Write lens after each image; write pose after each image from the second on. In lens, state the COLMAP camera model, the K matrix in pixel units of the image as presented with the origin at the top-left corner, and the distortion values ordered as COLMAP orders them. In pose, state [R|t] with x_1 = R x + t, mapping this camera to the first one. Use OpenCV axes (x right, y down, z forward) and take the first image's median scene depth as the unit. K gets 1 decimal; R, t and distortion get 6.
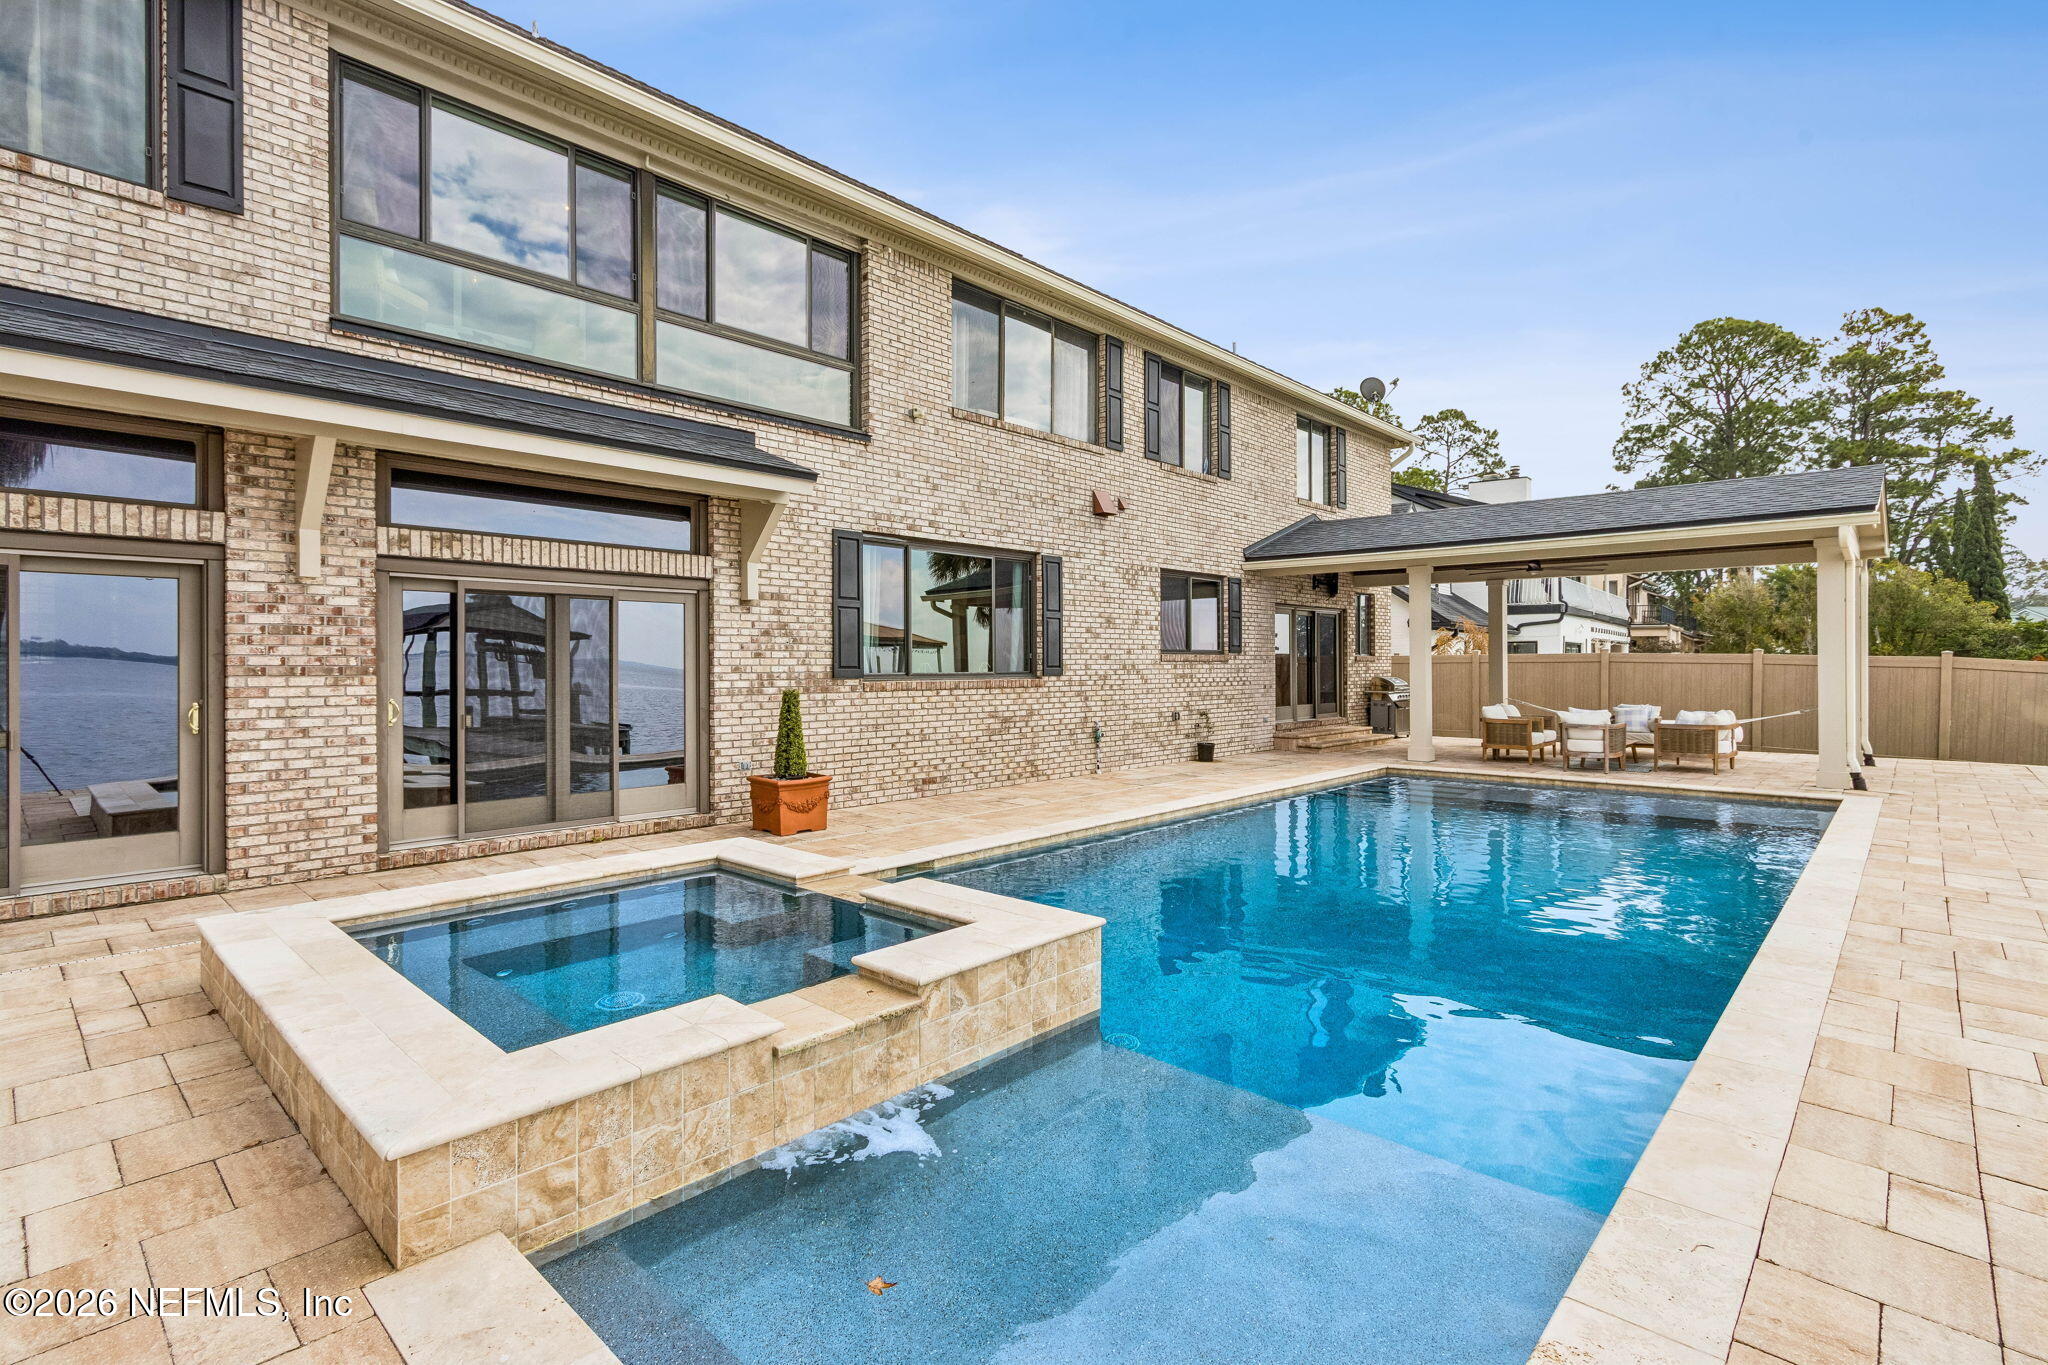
lens RADIAL K [[950.2, 0, 1031.3], [0, 950.2, 667.8], [0, 0, 1]] dist [0.006343, -0.003172]
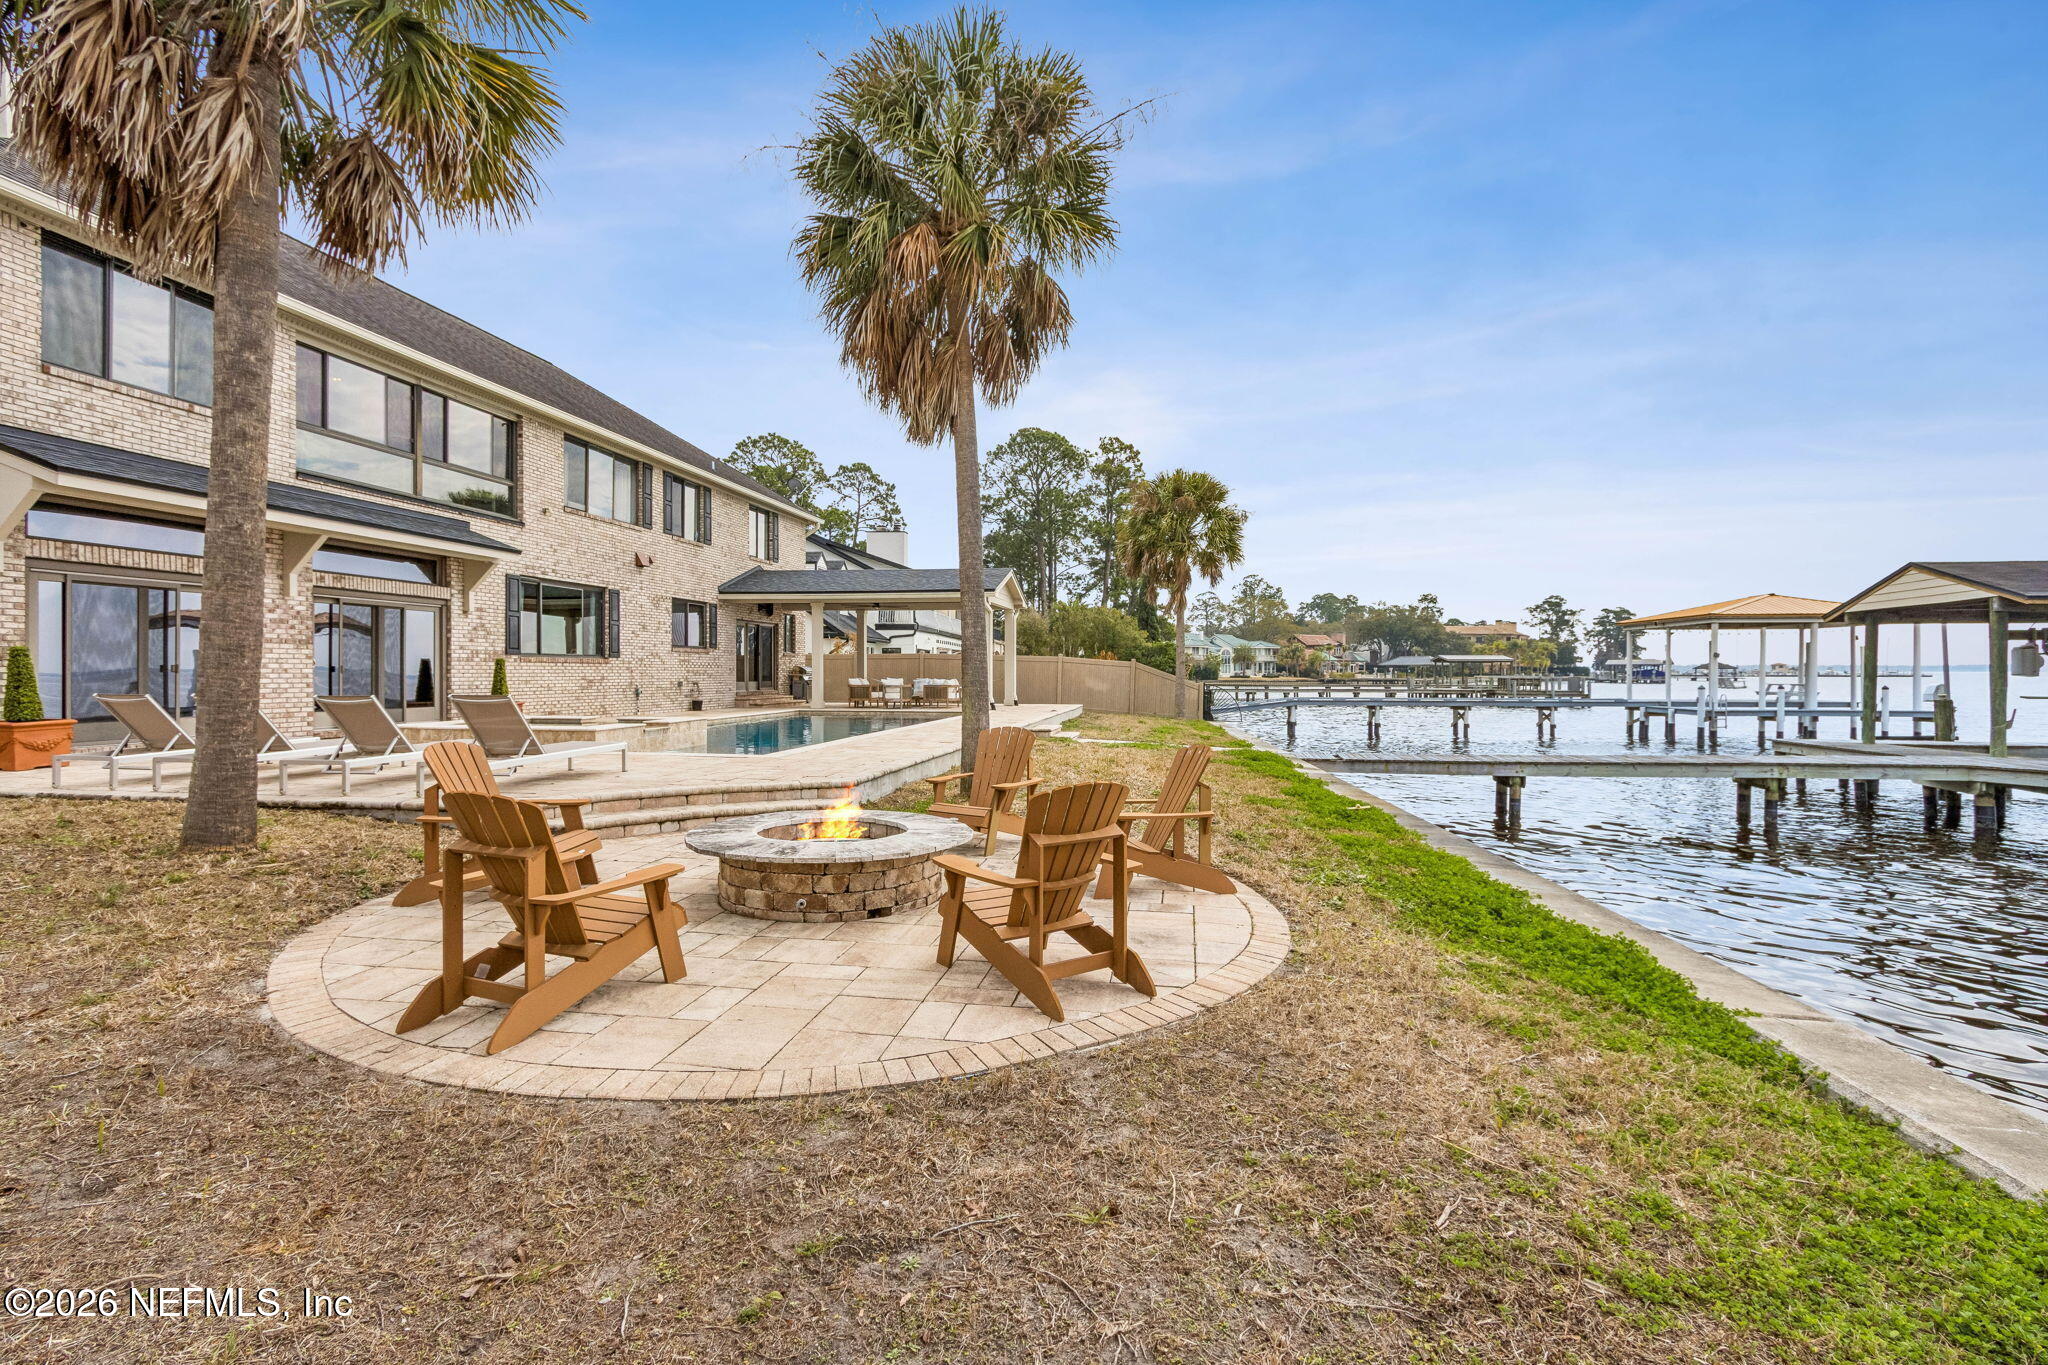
lens RADIAL K [[950.2, 0, 1024.3], [0, 950.2, 668.8], [0, 0, 1]] dist [0.006343, -0.003172]
pose [[0.840002, 0.007877, 0.542525, -0.255876], [-0.004202, 0.999959, -0.008013, 0.034819], [-0.542566, 0.004451, 0.840001, -0.772312]]
